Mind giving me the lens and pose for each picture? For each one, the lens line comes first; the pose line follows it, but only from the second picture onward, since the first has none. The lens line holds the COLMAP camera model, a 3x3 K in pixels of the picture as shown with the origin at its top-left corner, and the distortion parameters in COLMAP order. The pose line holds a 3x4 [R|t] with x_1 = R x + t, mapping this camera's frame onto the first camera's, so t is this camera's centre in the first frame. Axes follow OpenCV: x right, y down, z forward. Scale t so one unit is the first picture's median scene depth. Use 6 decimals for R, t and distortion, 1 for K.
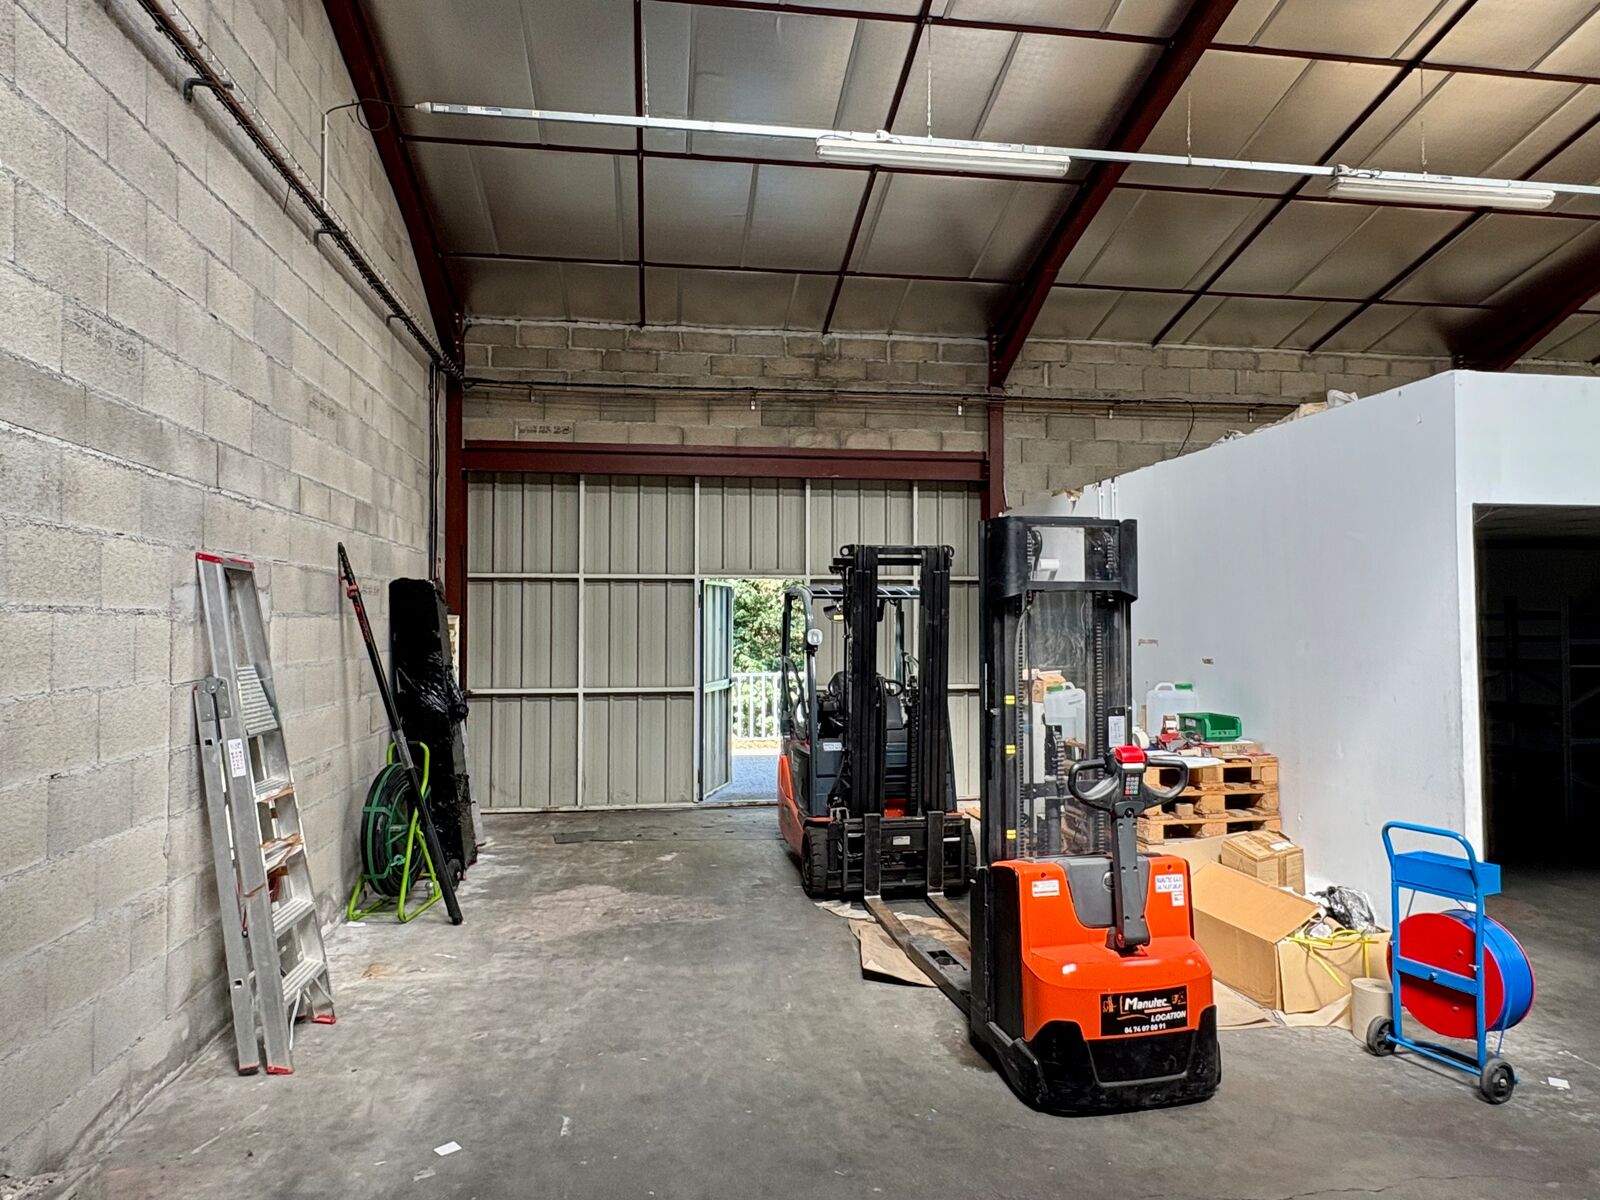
lens RADIAL K [[1000.6, 0, 806.0], [0, 1000.6, 602.2], [0, 0, 1]] dist [-0.002615, 0.002818]
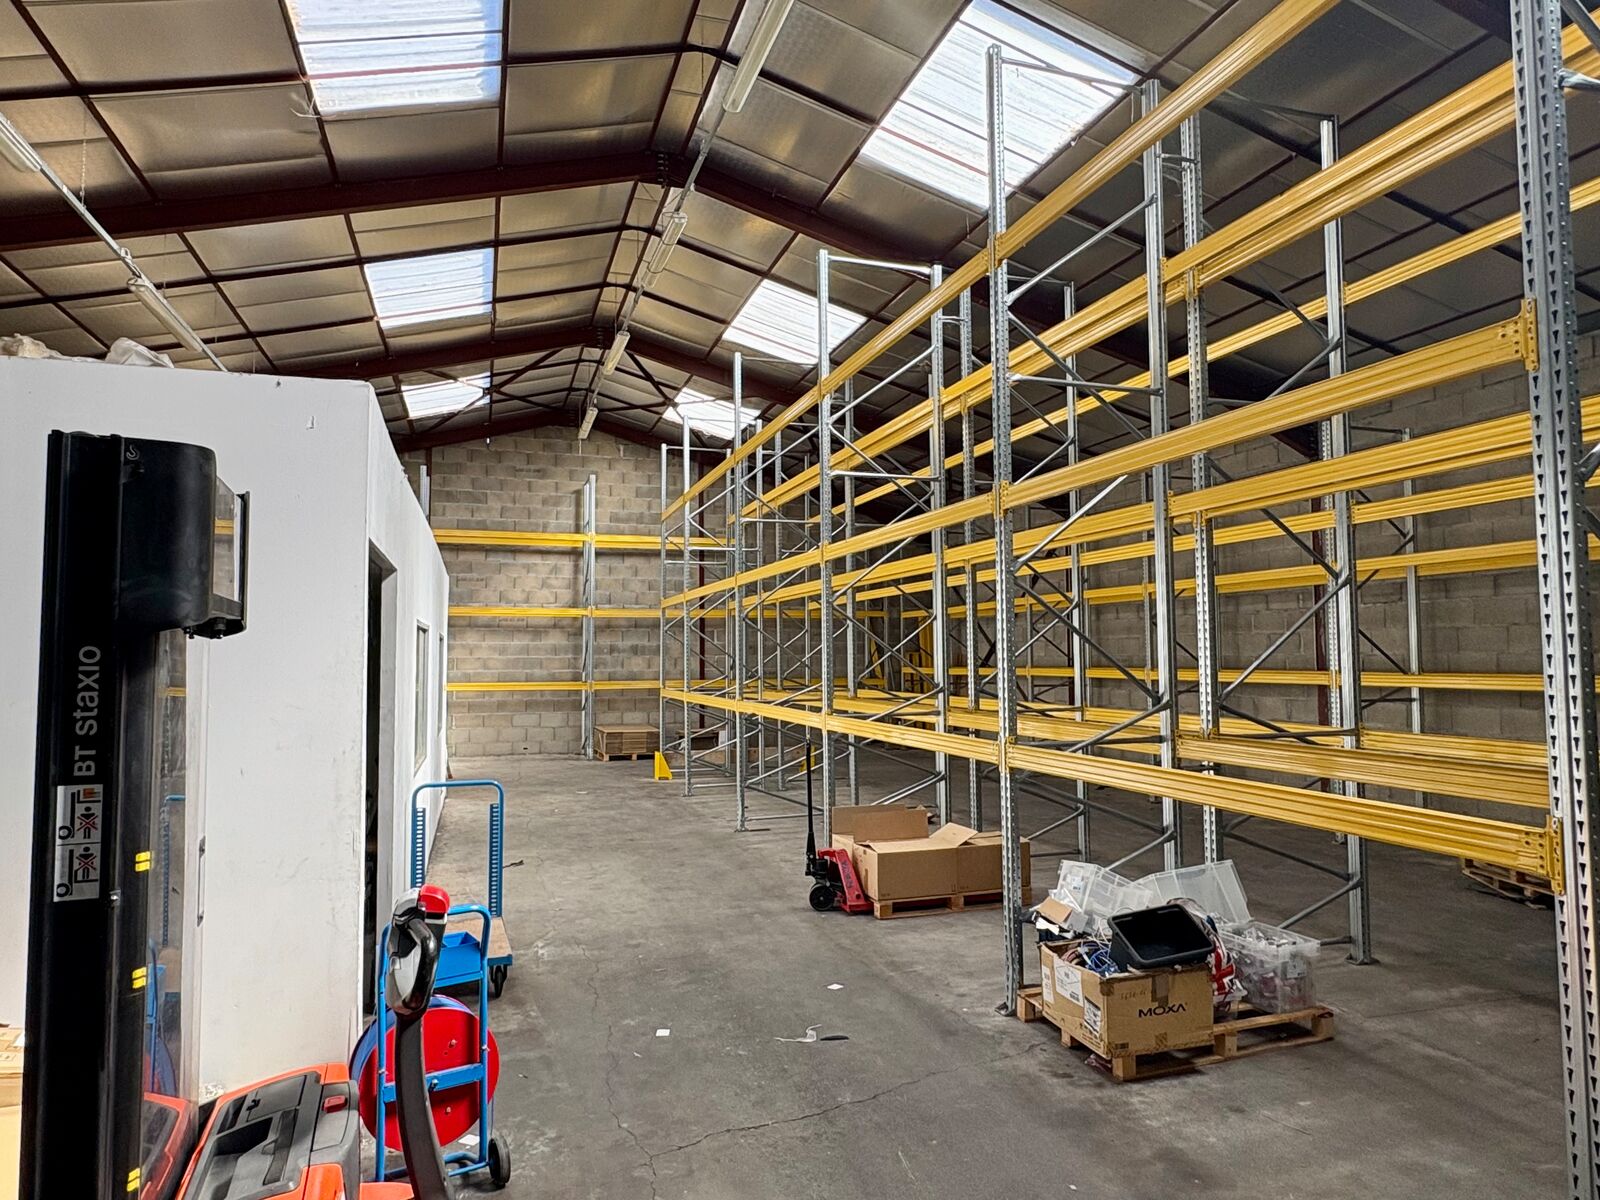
lens RADIAL K [[1000.6, 0, 806.0], [0, 1000.6, 602.2], [0, 0, 1]] dist [-0.002615, 0.002818]
pose [[-0.159475, 0.057823, 0.985507, -0.174071], [-0.016411, 0.997990, -0.061211, 0.004686], [-0.987066, -0.025934, -0.158205, 0.494261]]
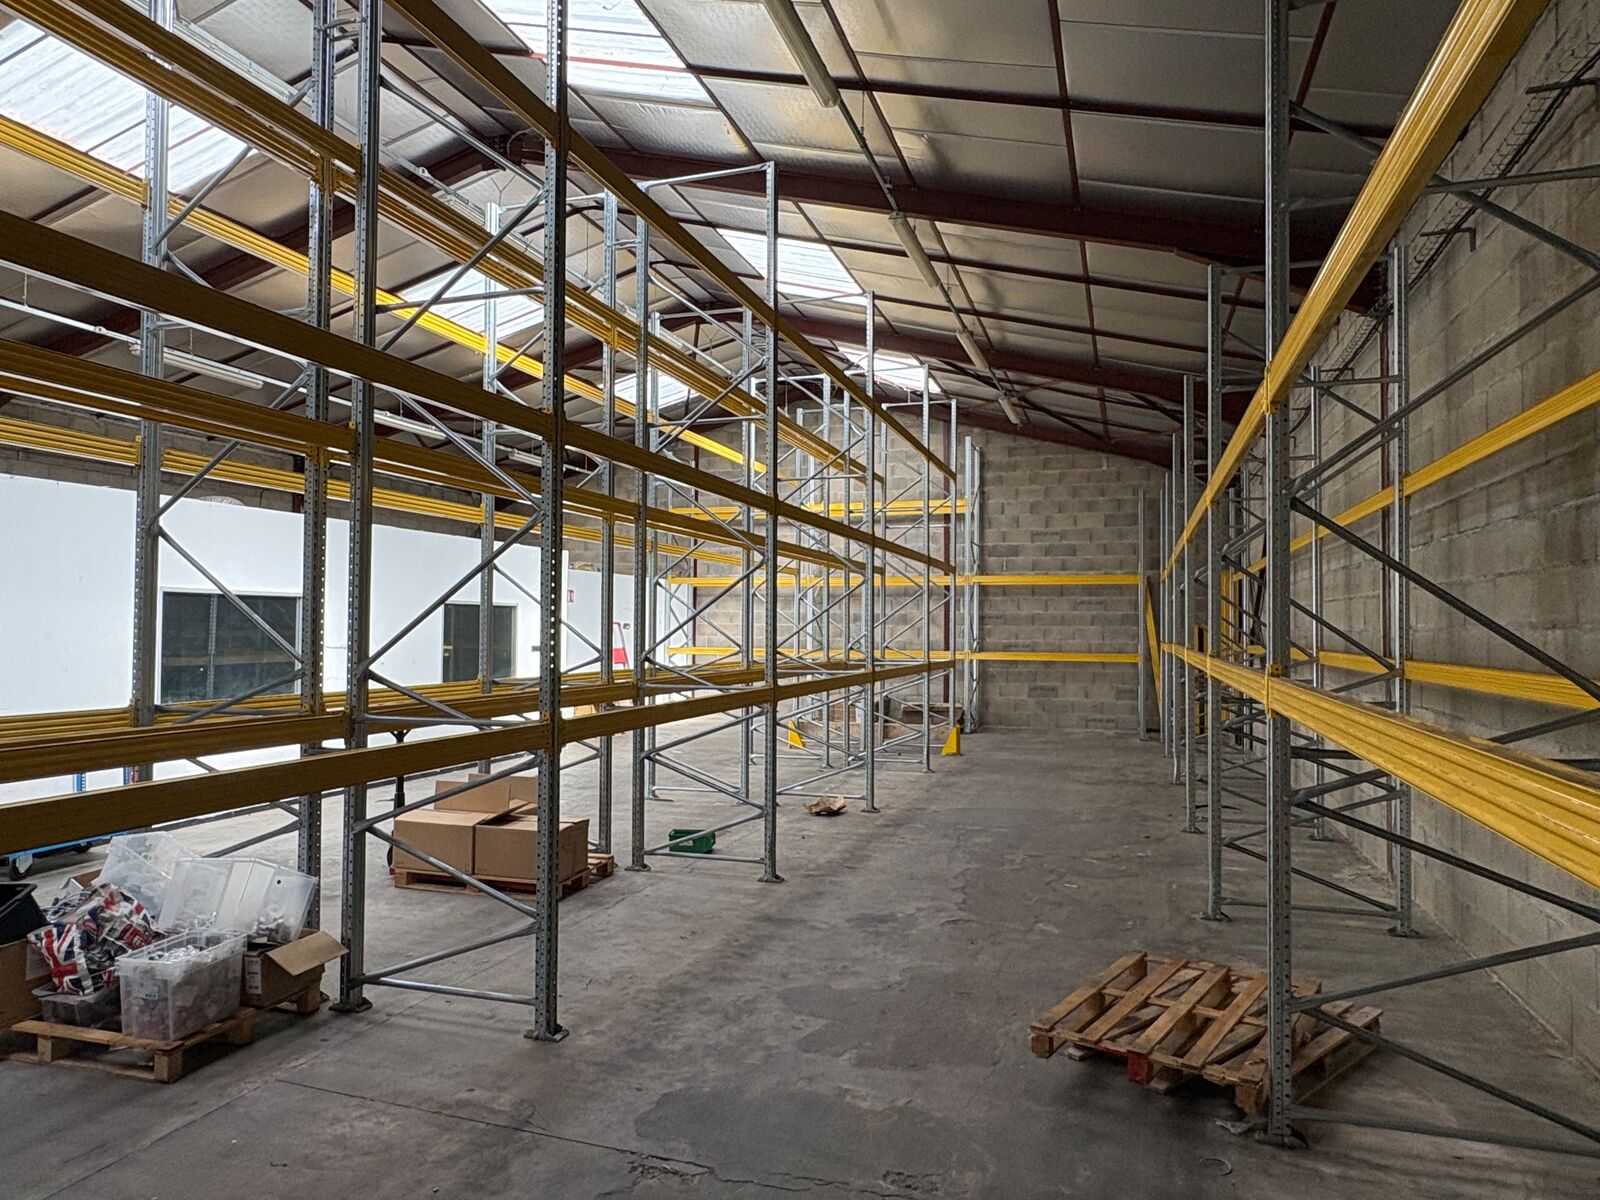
lens RADIAL K [[1002.1, 0, 795.4], [0, 1002.1, 605.8], [0, 0, 1]] dist [-0.004432, 0.003160]
pose [[0.456366, 0.025752, 0.889420, 0.129046], [-0.029488, 0.999470, -0.013808, -0.016238], [-0.889304, -0.019926, 0.456883, -0.595448]]
